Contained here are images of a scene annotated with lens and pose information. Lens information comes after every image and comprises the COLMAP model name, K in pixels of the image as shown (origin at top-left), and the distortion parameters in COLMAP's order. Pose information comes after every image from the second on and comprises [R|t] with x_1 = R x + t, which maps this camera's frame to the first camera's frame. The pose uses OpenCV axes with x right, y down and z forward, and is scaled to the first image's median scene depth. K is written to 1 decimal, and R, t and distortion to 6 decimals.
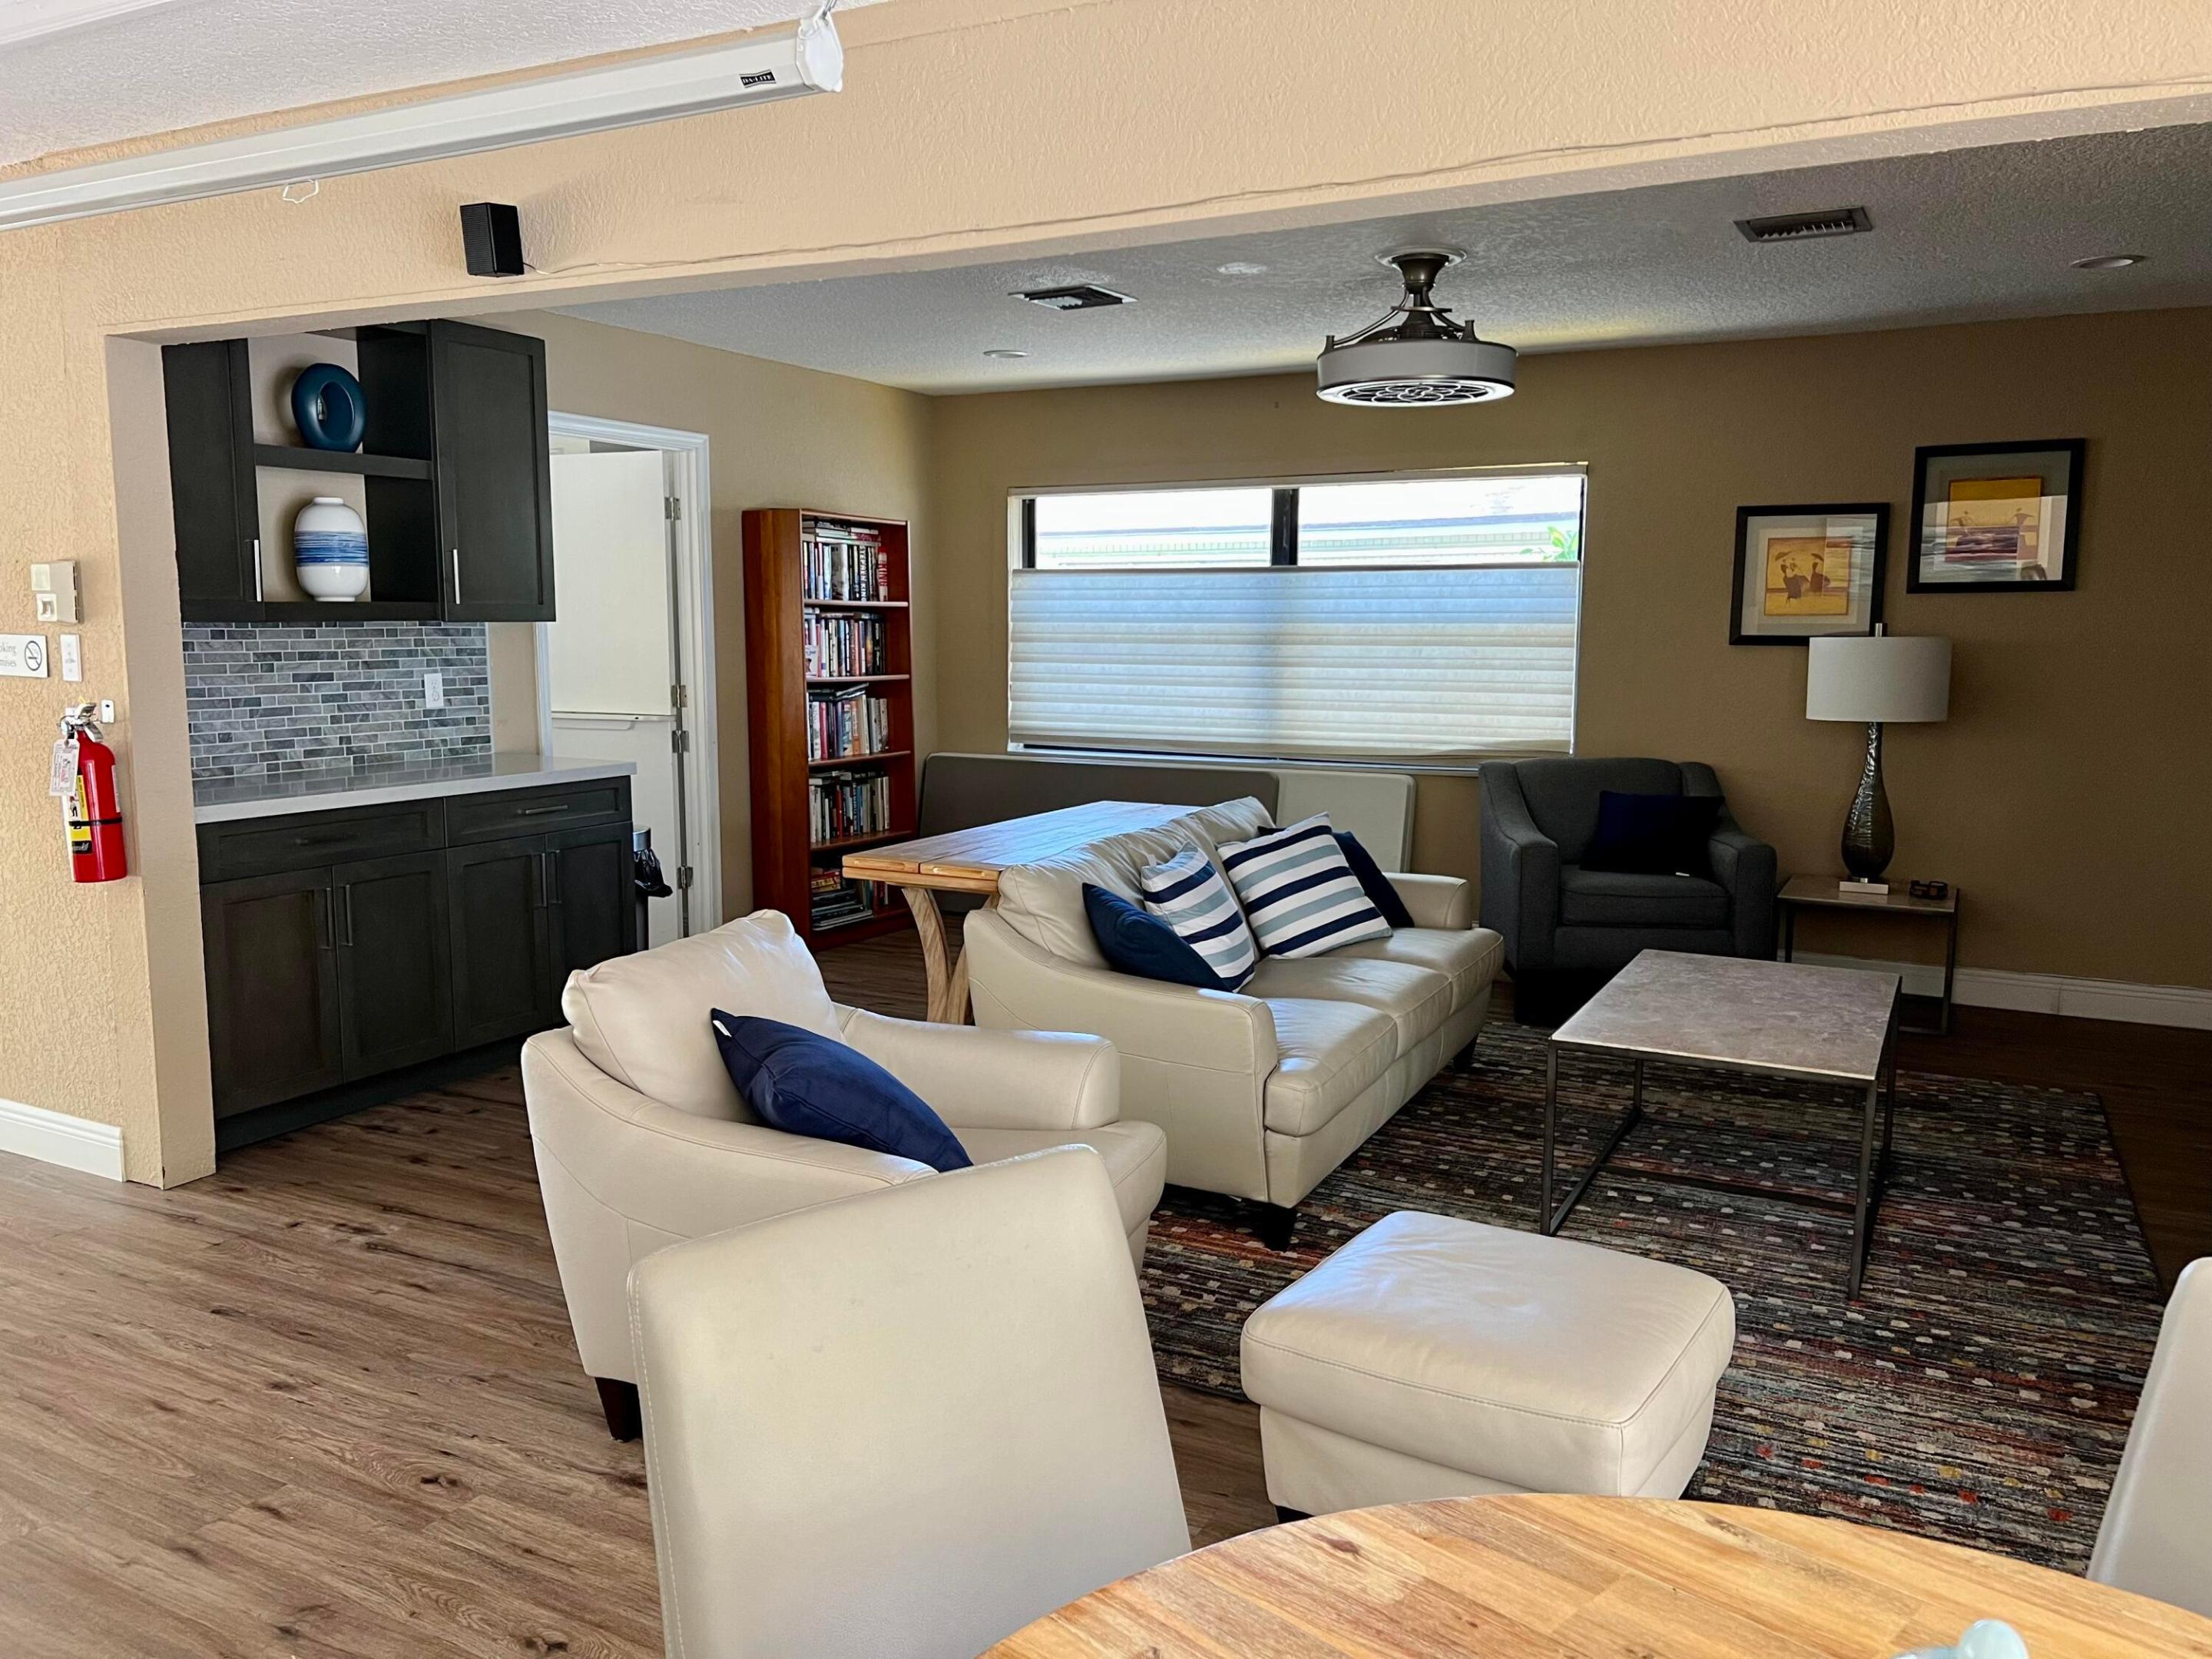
lens RADIAL K [[1666.9, 0, 1096.0], [0, 1666.9, 824.0], [0, 0, 1]] dist [0.028439, -0.021521]
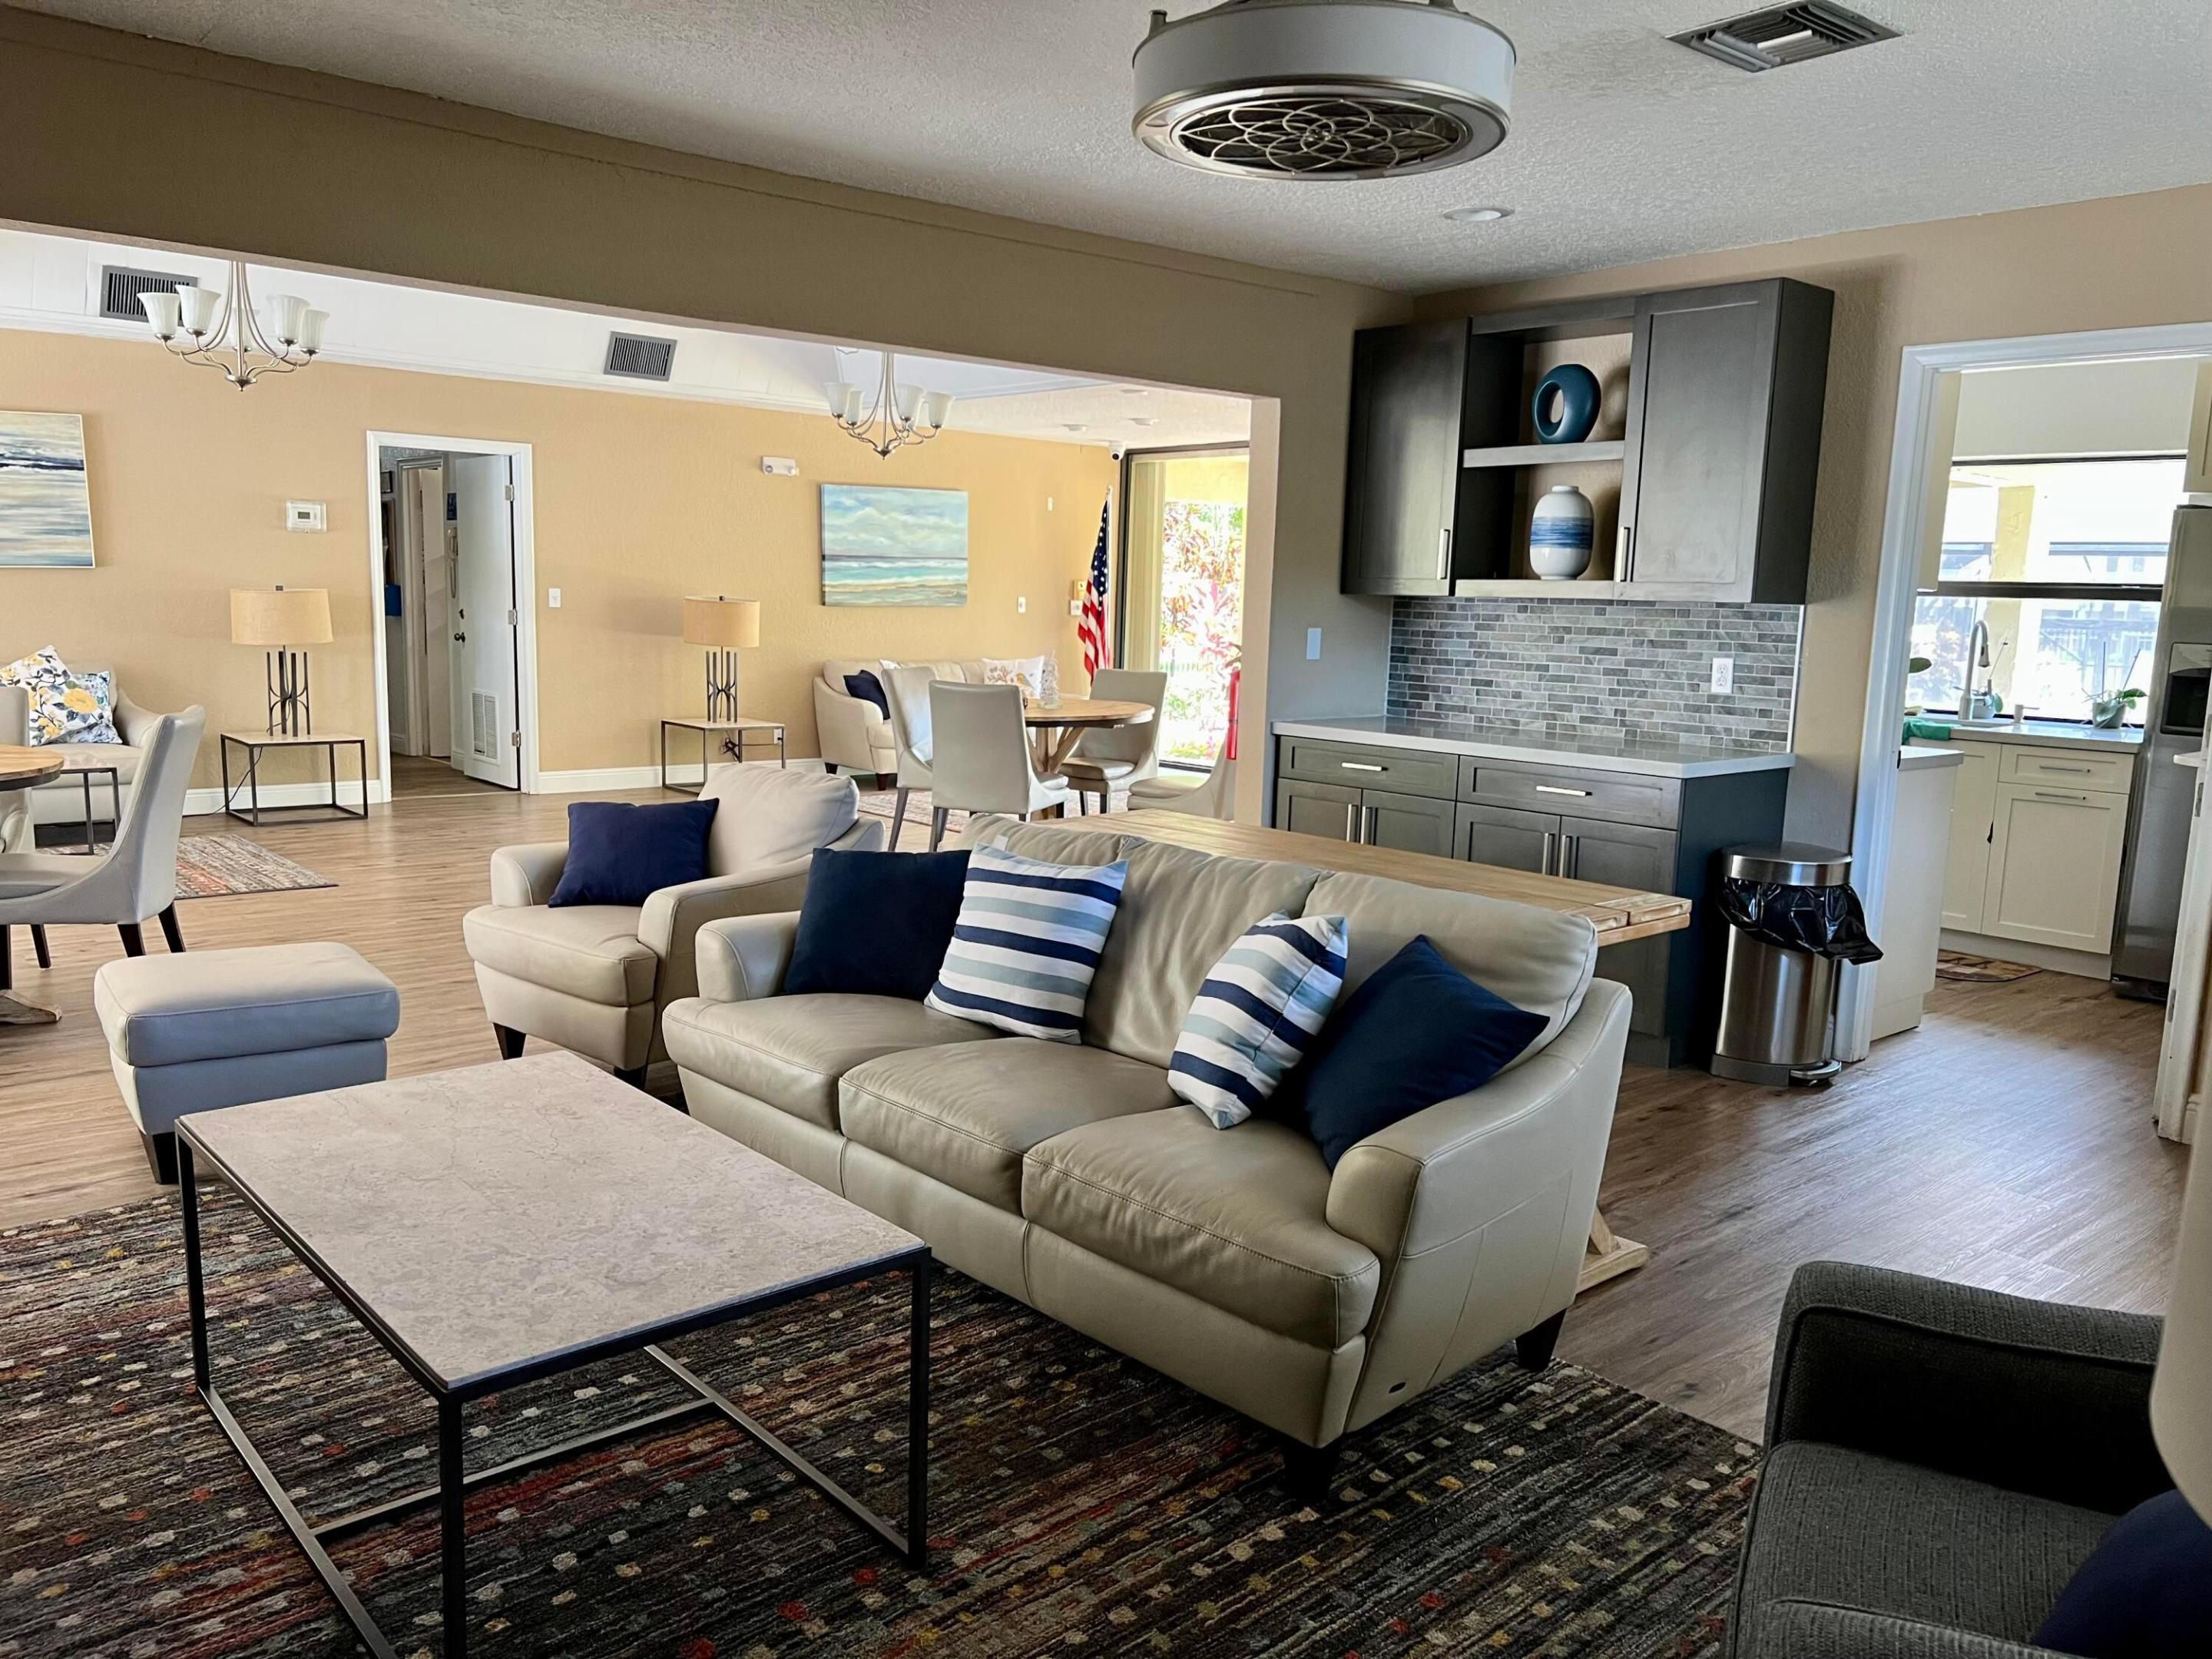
lens RADIAL K [[1666.9, 0, 1093.4], [0, 1666.9, 845.4], [0, 0, 1]] dist [0.028439, -0.021521]
pose [[-0.356240, 0.130188, -0.925280, 0.687058], [-0.143341, 0.970911, 0.191796, -0.128026], [0.923334, 0.200957, -0.327216, 1.089819]]
